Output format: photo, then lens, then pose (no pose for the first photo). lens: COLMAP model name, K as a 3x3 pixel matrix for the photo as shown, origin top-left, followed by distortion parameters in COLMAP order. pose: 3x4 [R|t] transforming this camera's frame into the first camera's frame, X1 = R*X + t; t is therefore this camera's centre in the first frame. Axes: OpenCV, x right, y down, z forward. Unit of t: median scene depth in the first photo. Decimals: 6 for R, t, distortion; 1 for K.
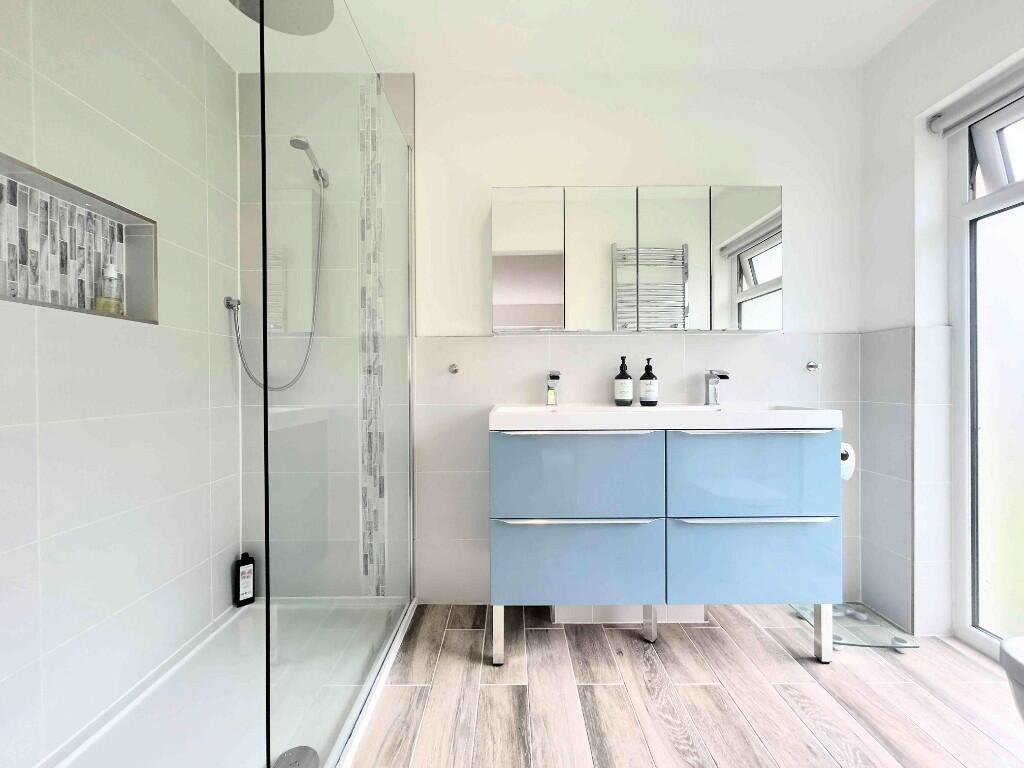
lens RADIAL K [[410.4, 0, 514.1], [0, 410.4, 382.5], [0, 0, 1]] dist [-0.001383, 0.001060]
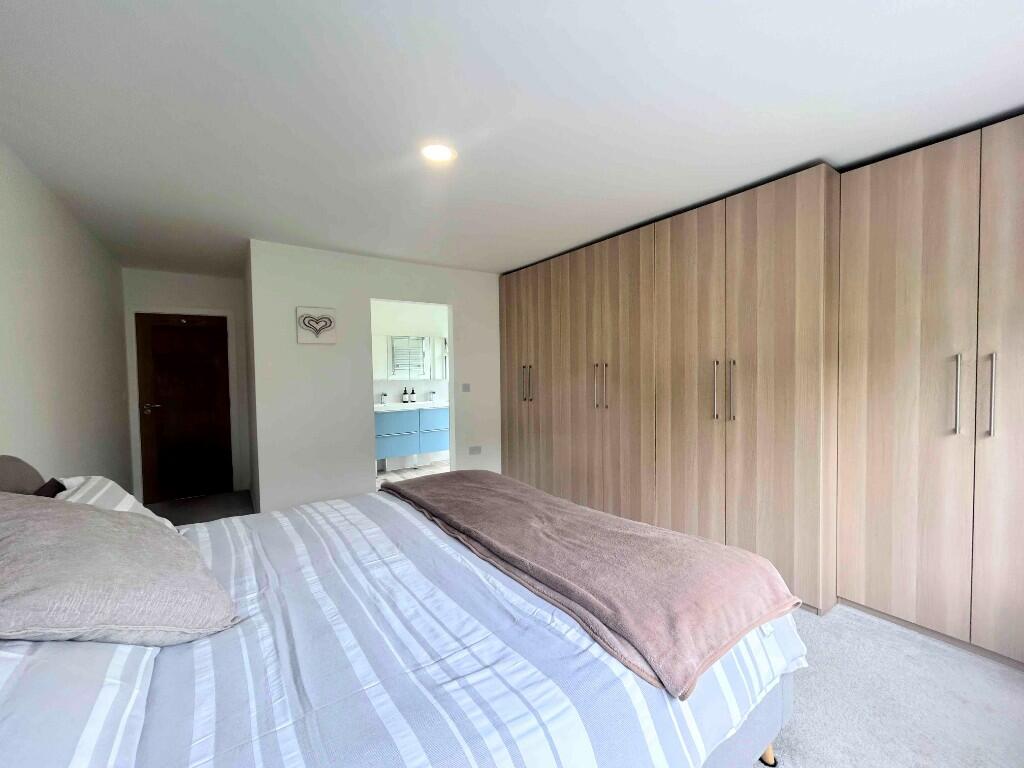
lens RADIAL K [[410.4, 0, 512.3], [0, 410.4, 388.0], [0, 0, 1]] dist [-0.001383, 0.001060]
pose [[0.805206, -0.033208, 0.592065, -0.971976], [0.017614, 0.999330, 0.032094, -0.148809], [-0.592734, -0.015414, 0.805251, -2.101875]]
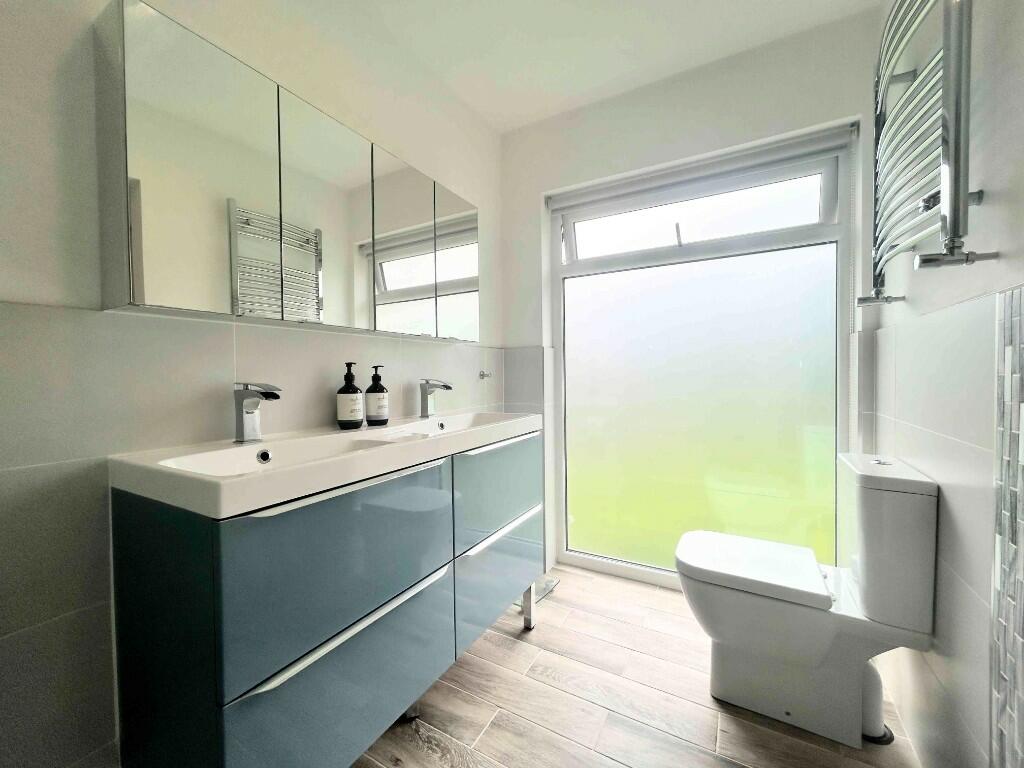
lens RADIAL K [[410.4, 0, 507.8], [0, 410.4, 381.8], [0, 0, 1]] dist [-0.001383, 0.001060]
pose [[0.493530, -0.015497, 0.869591, -0.243102], [0.010553, 0.999874, 0.011829, -0.034996], [-0.869665, 0.003338, 0.493632, 0.389256]]
